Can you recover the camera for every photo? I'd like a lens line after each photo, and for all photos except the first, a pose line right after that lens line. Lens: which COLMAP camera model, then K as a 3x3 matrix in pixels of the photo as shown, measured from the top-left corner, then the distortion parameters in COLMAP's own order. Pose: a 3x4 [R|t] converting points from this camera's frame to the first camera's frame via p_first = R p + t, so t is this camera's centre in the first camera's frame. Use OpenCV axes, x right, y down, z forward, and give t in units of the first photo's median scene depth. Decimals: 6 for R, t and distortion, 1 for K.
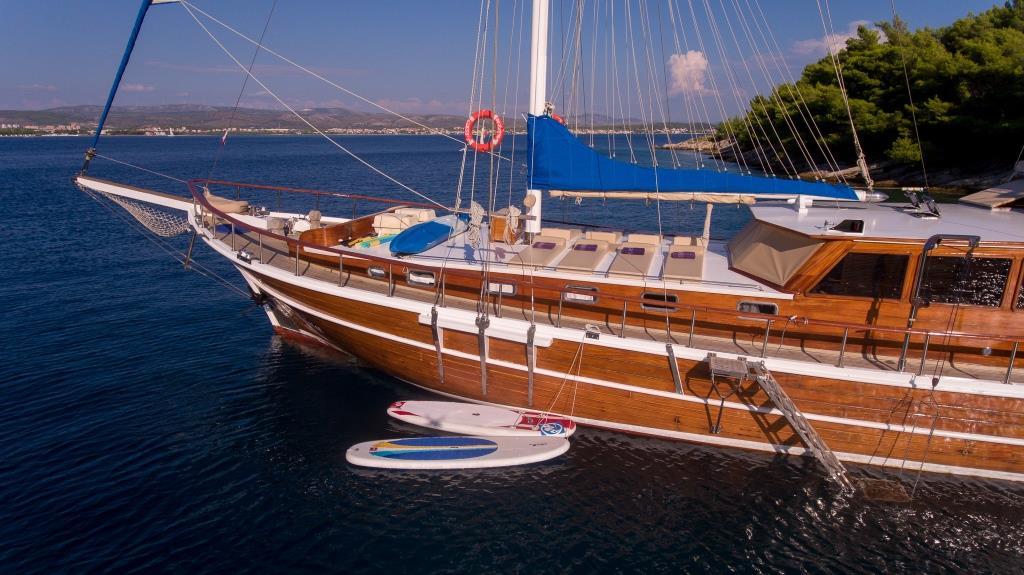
lens RADIAL K [[609.8, 0, 512.0], [0, 609.8, 287.5], [0, 0, 1]] dist [-0.016310, 0.000847]
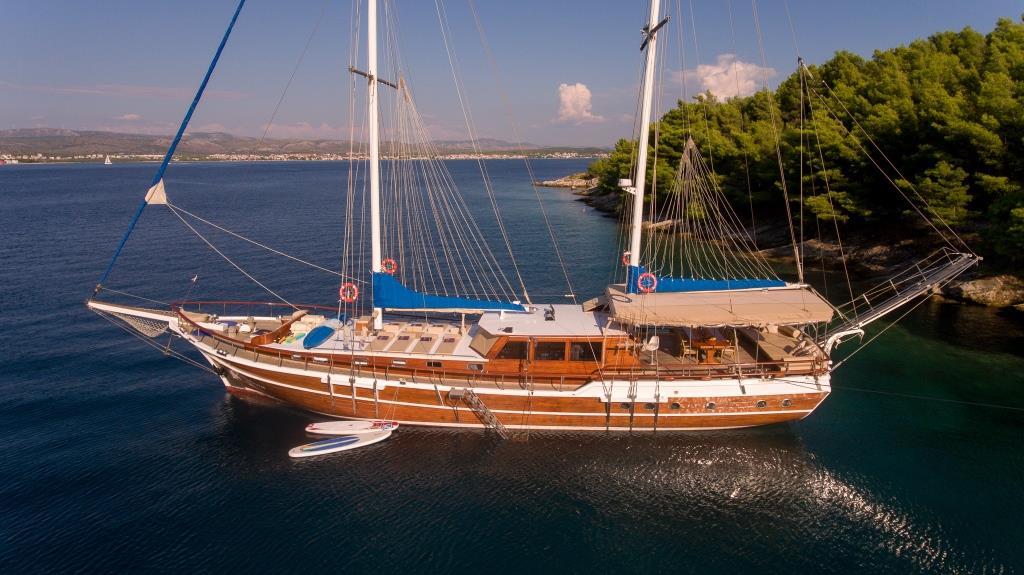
lens RADIAL K [[612.8, 0, 535.1], [0, 612.8, 284.6], [0, 0, 1]] dist [0.034489, 0.002416]
pose [[0.980673, -0.043497, 0.190756, 0.180147], [0.051126, 0.998070, -0.035253, -0.165982], [-0.188855, 0.044325, 0.981004, -1.233027]]
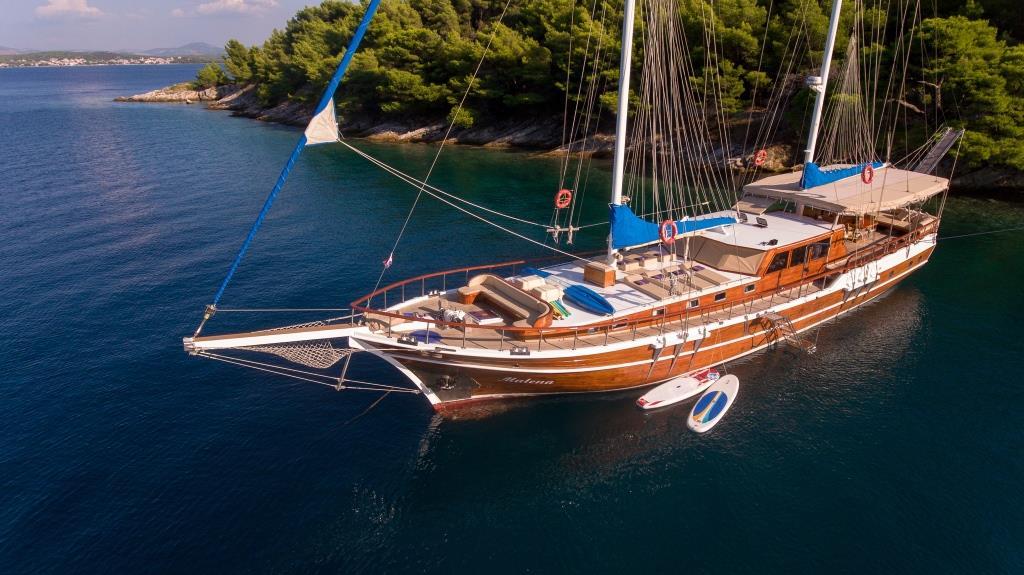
lens RADIAL K [[609.8, 0, 512.0], [0, 609.8, 287.5], [0, 0, 1]] dist [-0.016310, 0.000847]
pose [[0.642266, -0.276004, 0.715064, -1.558468], [0.194583, 0.961067, 0.196184, -0.510557], [-0.741372, 0.013137, 0.670966, 0.162083]]
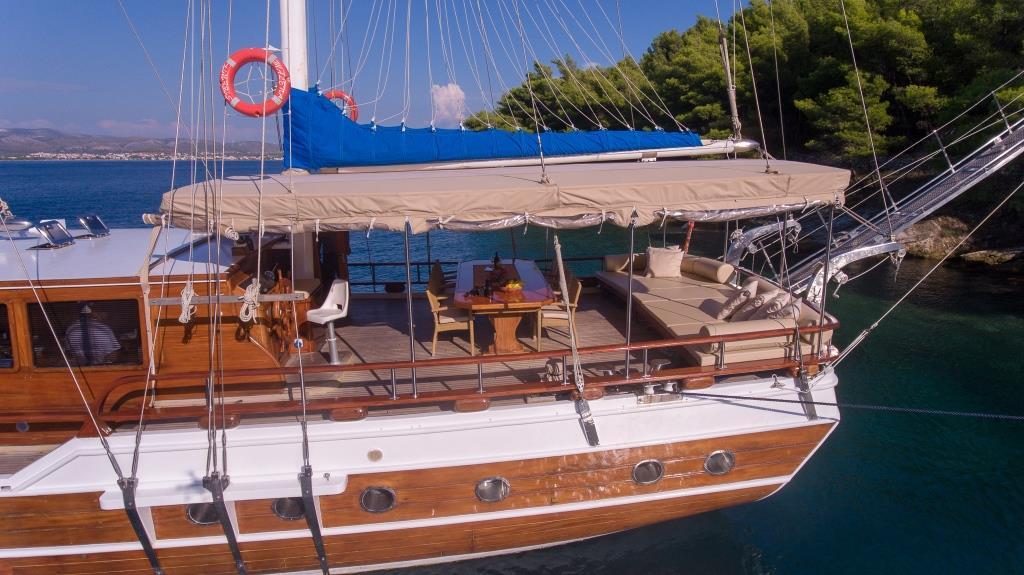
lens RADIAL K [[609.8, 0, 512.0], [0, 609.8, 287.5], [0, 0, 1]] dist [-0.016310, 0.000847]
pose [[0.934845, -0.068229, 0.348439, 0.926971], [0.082386, 0.996262, -0.025958, 0.000559], [-0.345366, 0.052973, 0.936972, 0.053712]]
